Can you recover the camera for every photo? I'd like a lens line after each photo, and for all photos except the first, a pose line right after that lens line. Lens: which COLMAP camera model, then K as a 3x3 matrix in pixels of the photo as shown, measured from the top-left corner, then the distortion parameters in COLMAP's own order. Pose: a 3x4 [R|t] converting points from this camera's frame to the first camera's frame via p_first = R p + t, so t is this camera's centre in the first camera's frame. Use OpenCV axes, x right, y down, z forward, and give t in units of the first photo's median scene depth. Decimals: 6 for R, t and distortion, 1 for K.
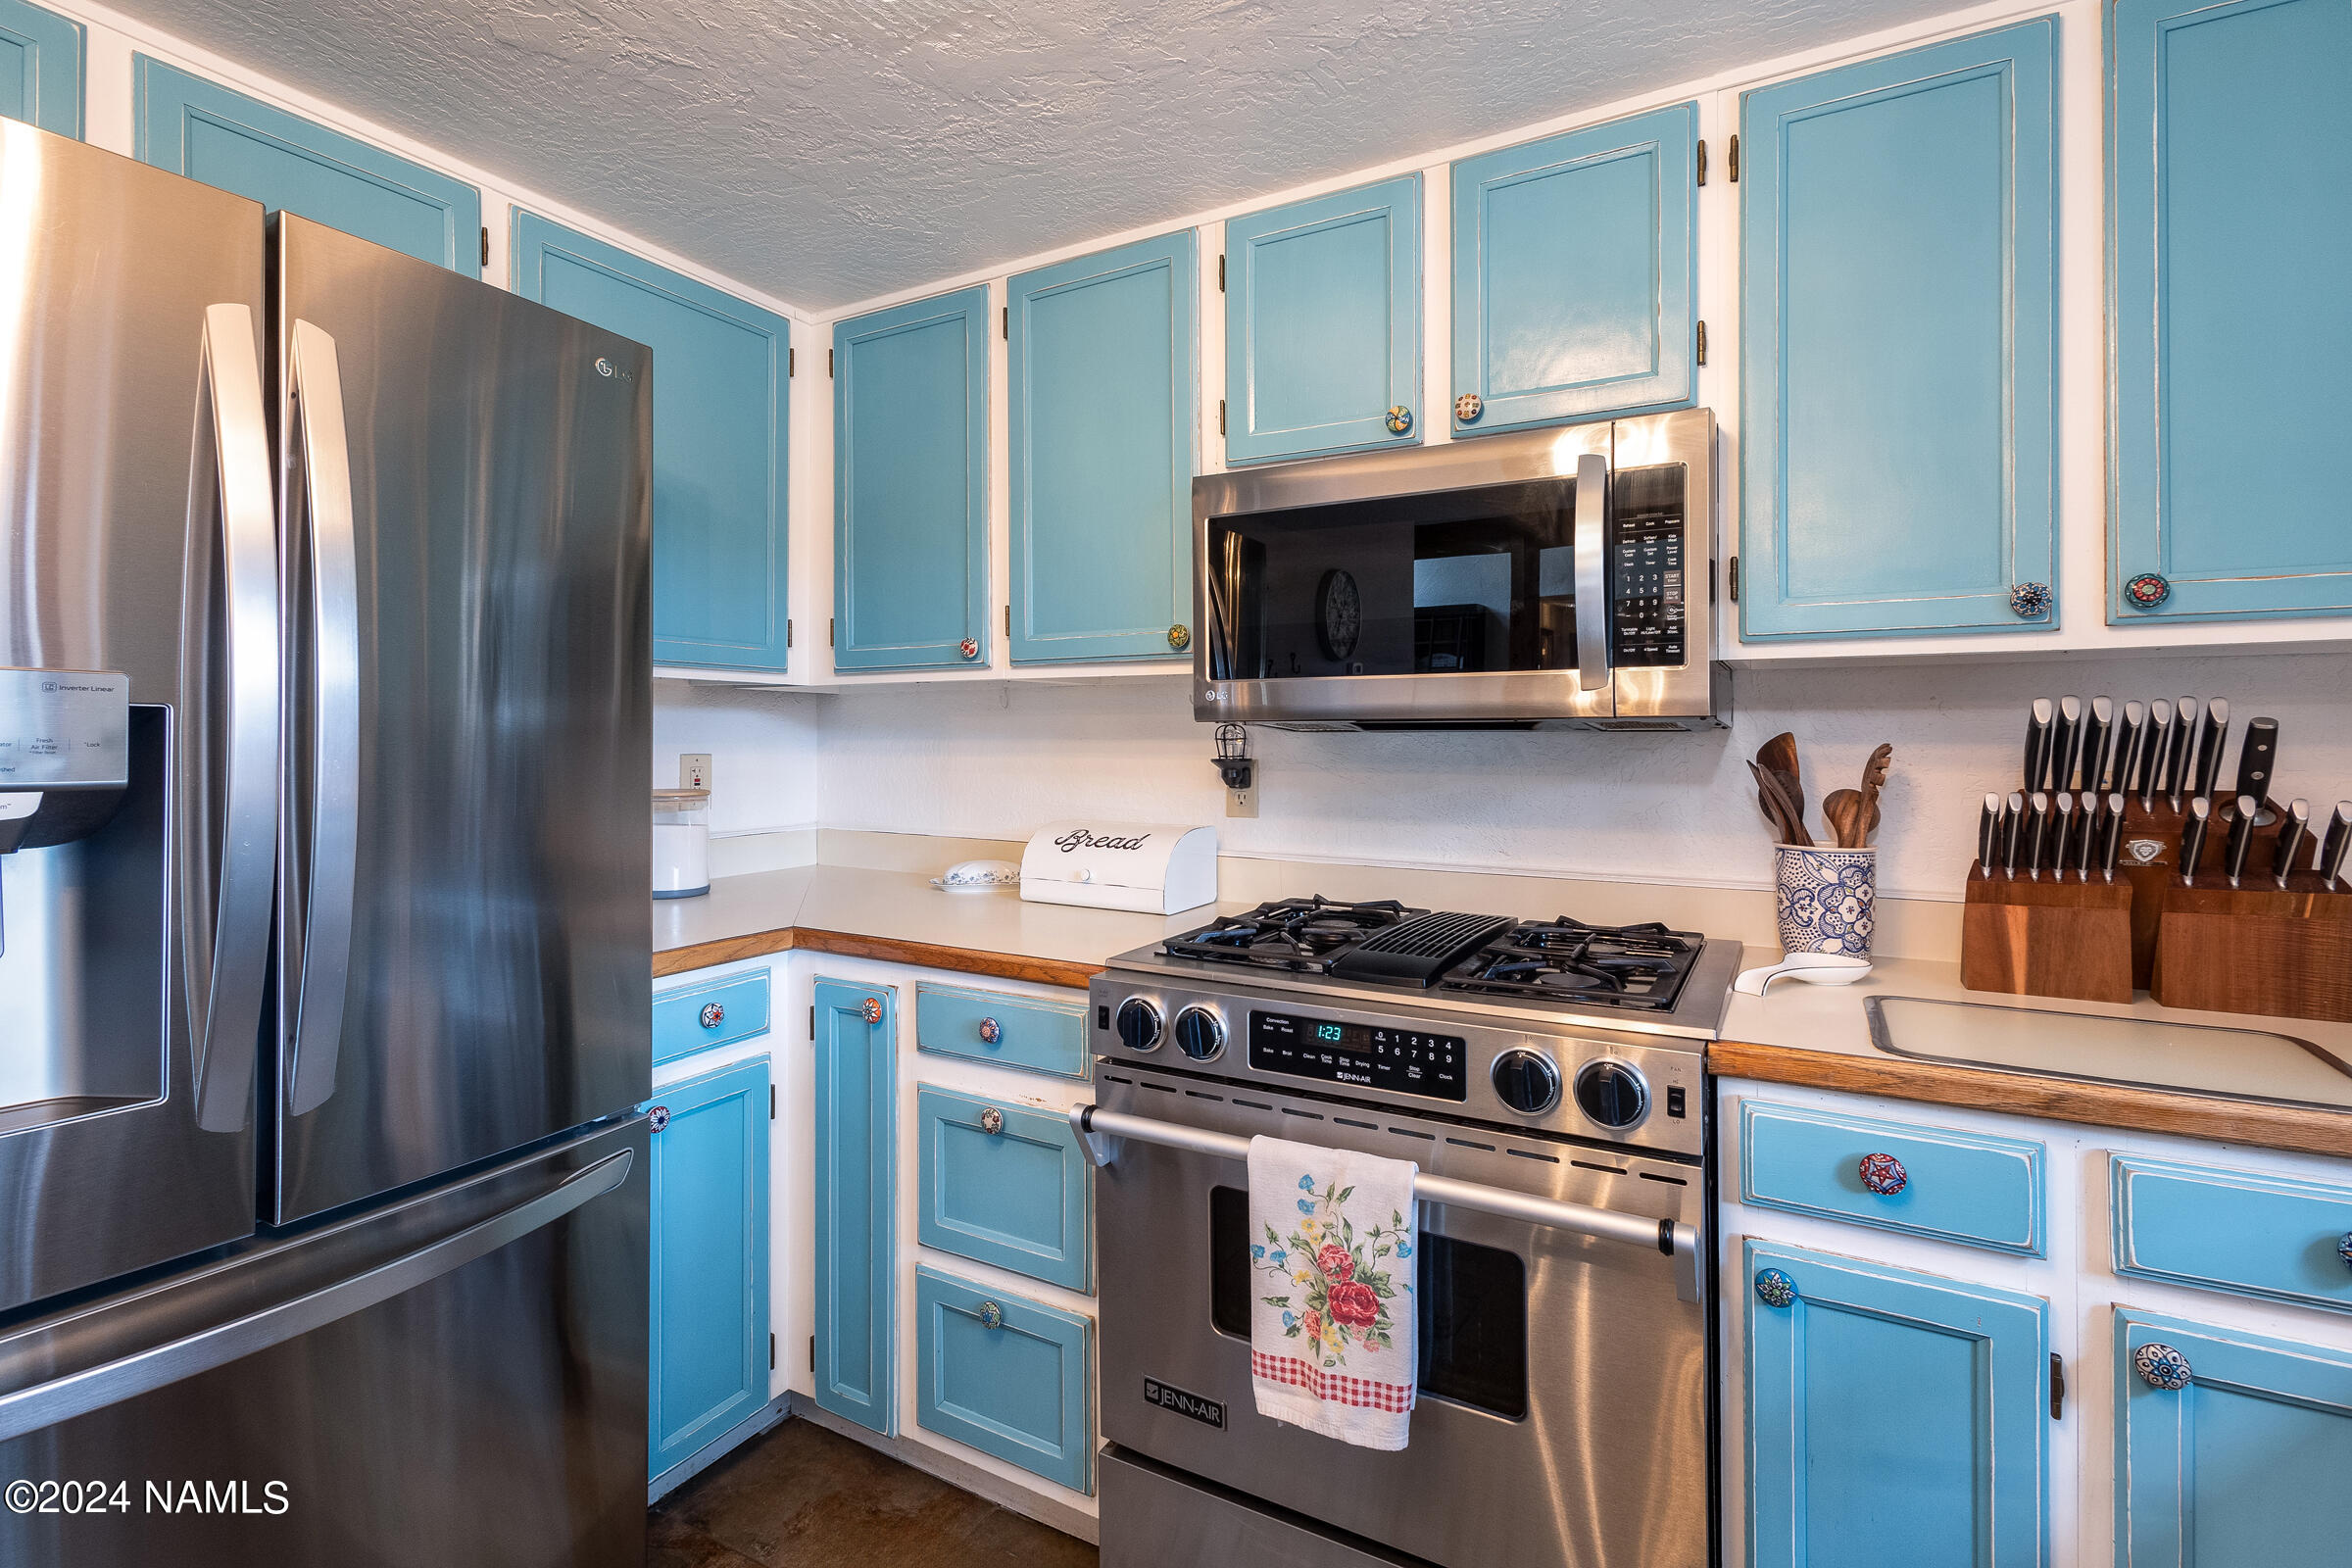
lens RADIAL K [[1103.1, 0, 1184.9], [0, 1103.1, 752.8], [0, 0, 1]] dist [0.003312, 0.000194]
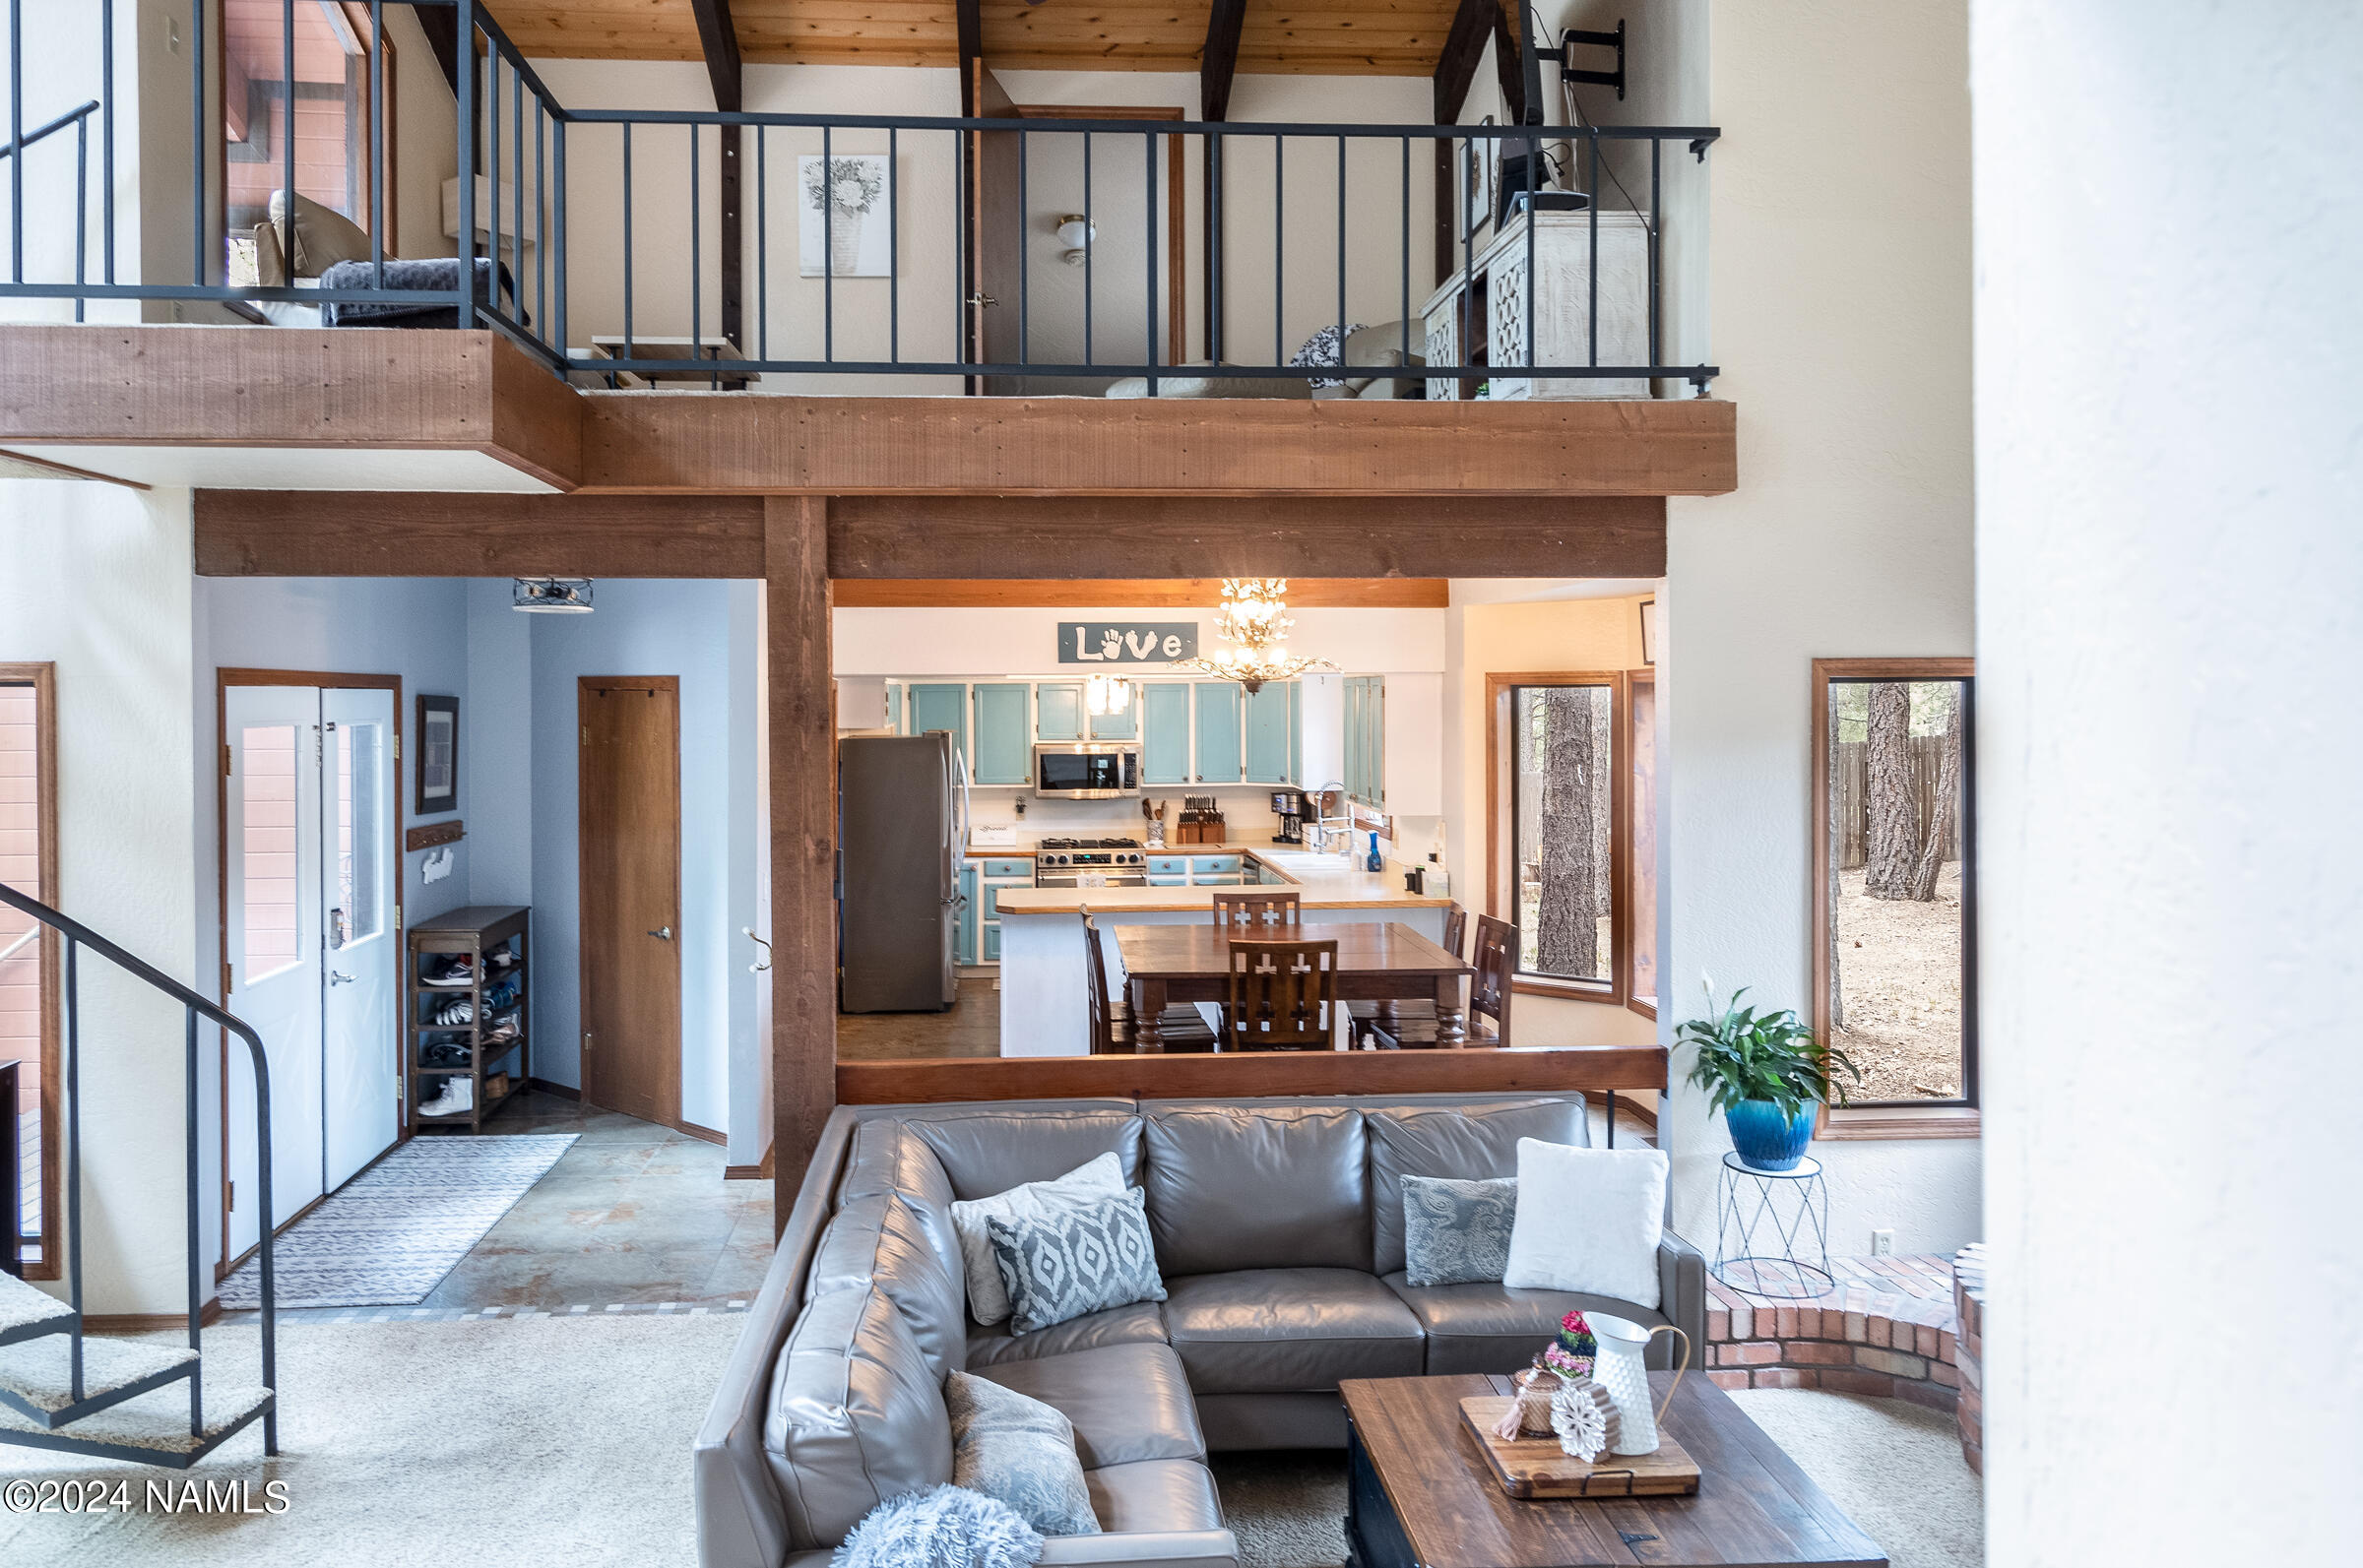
lens RADIAL K [[1674.8, 0, 1177.1], [0, 1674.8, 708.4], [0, 0, 1]] dist [0.006034, -0.007047]
pose [[0.824562, -0.009008, 0.565700, -4.191258], [0.009138, 0.999955, 0.002603, -0.511077], [-0.565698, 0.003023, 0.824607, -6.146325]]
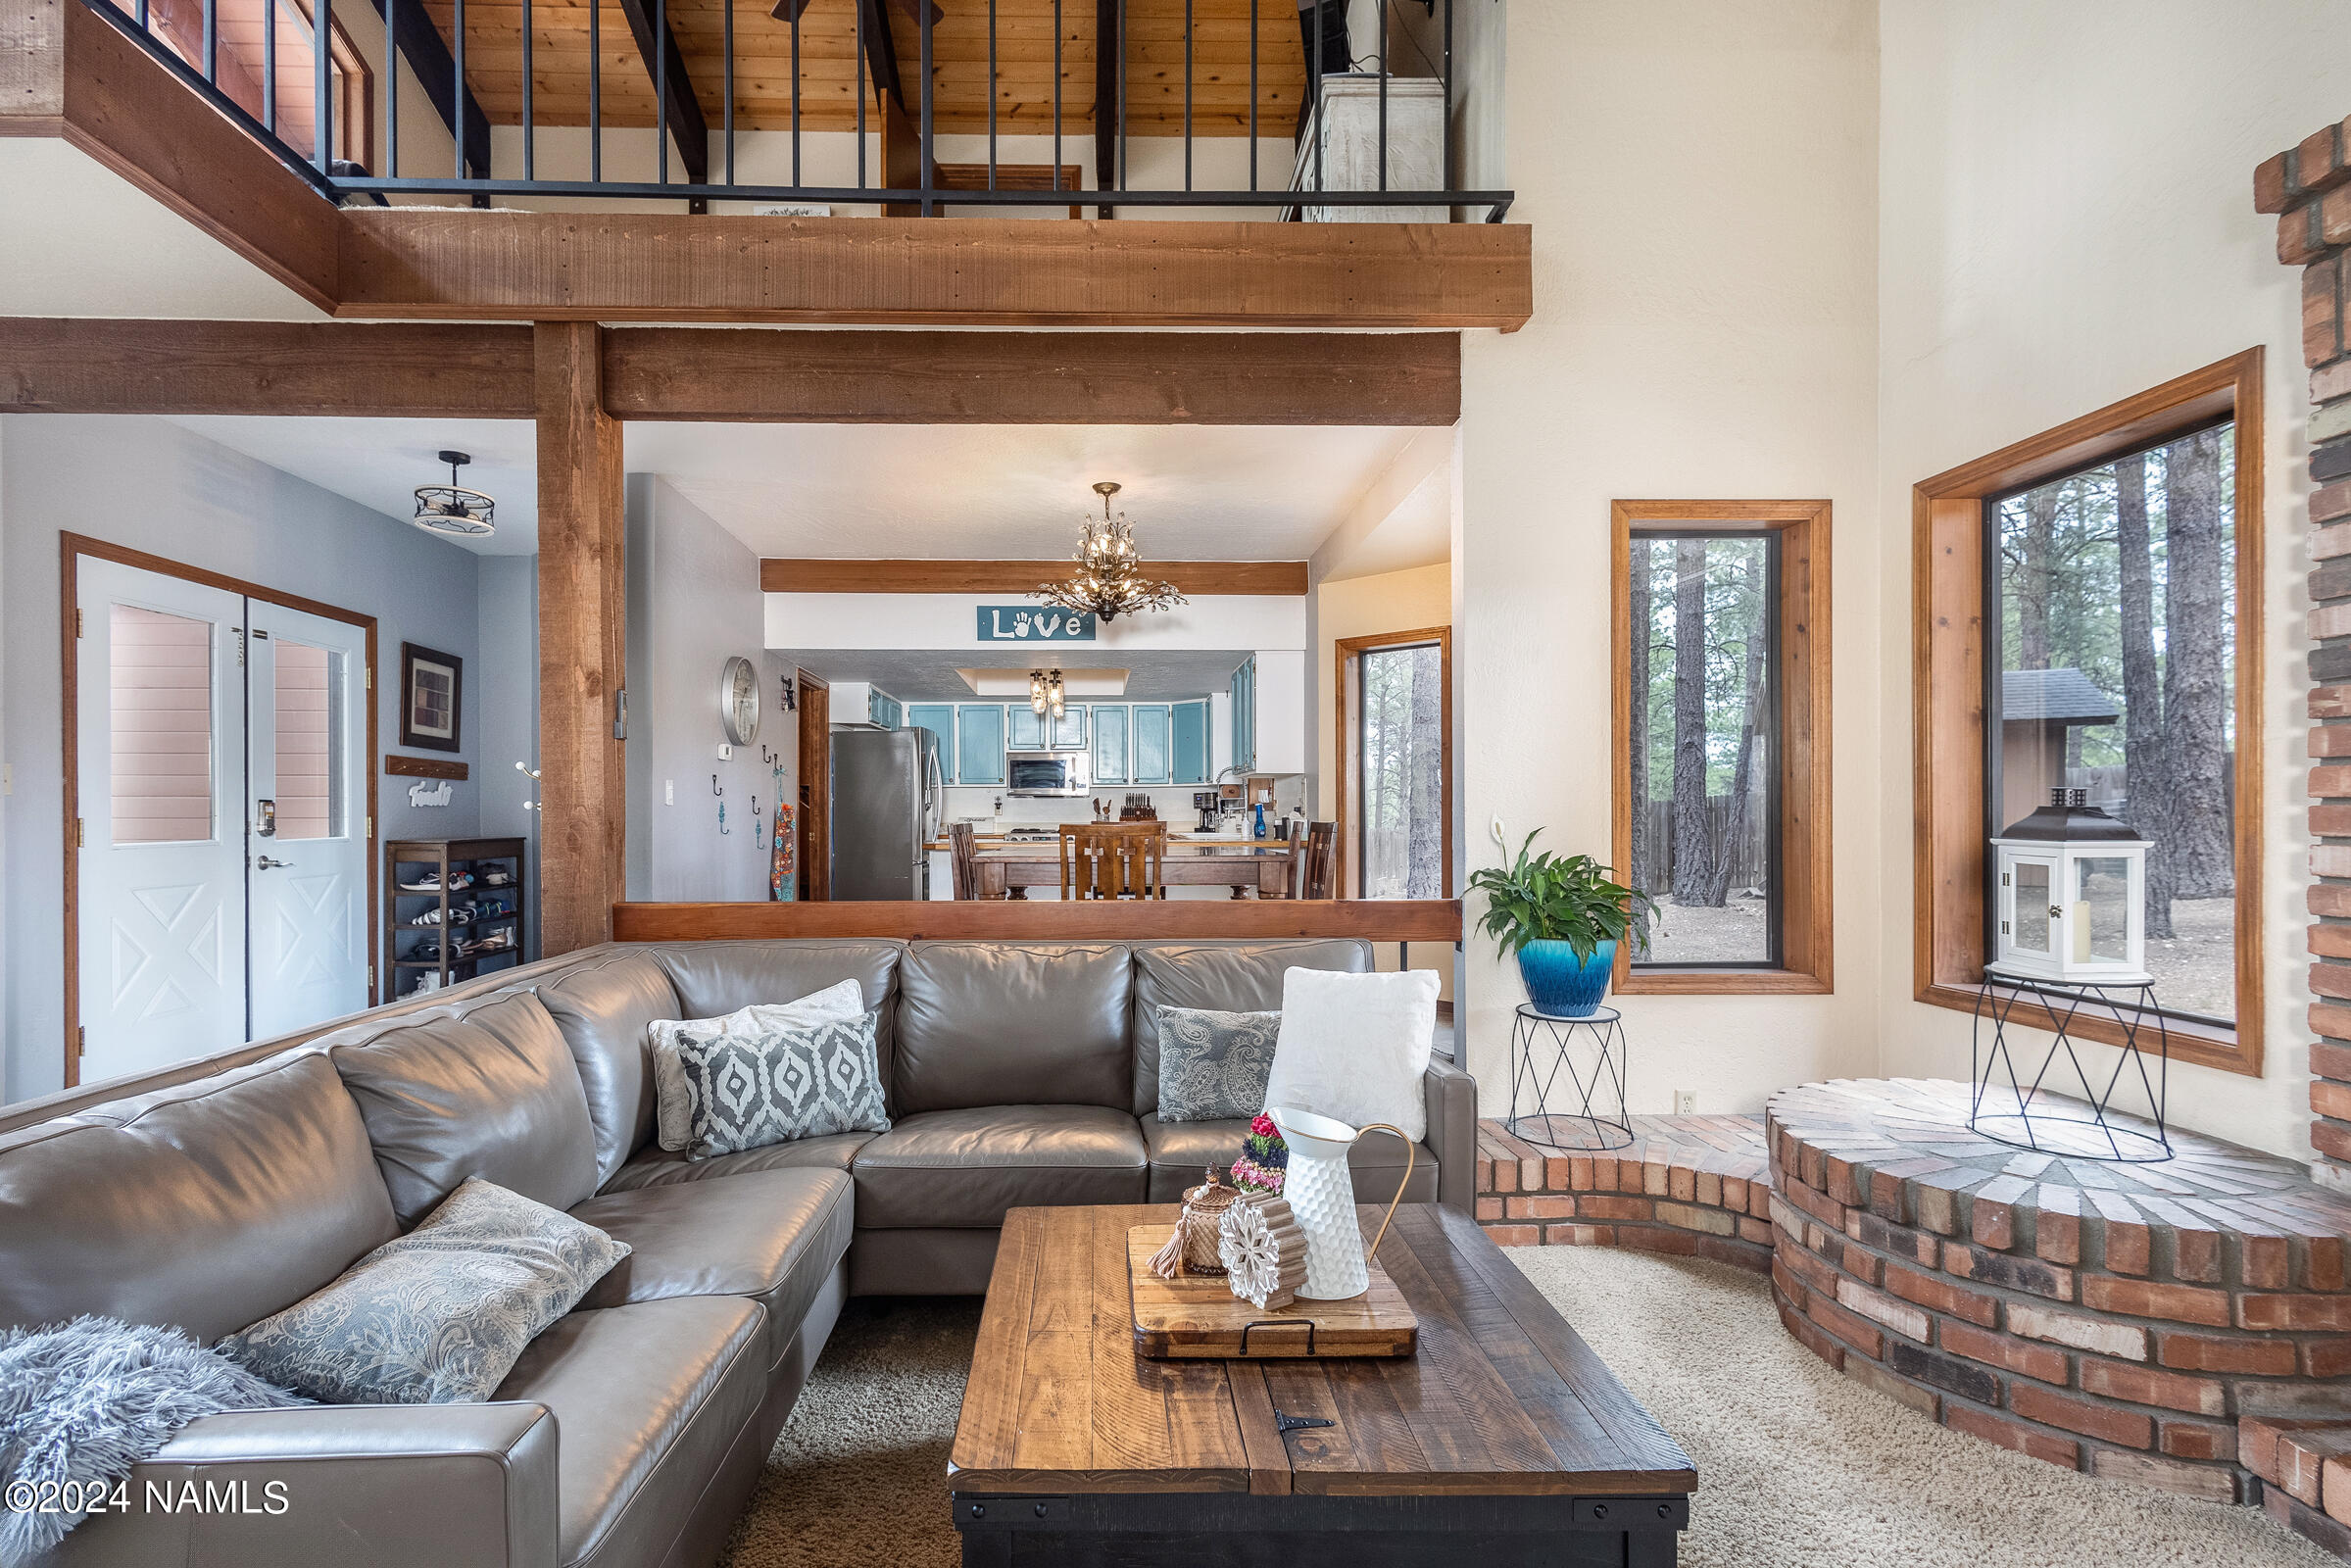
lens RADIAL K [[1127.2, 0, 1155.1], [0, 1127.2, 808.0], [0, 0, 1]] dist [0.002501, 0.000216]
pose [[0.847110, -0.002323, 0.531412, -3.027656], [0.006380, 0.999963, -0.005801, 0.093096], [-0.531379, 0.008304, 0.847094, -5.392825]]
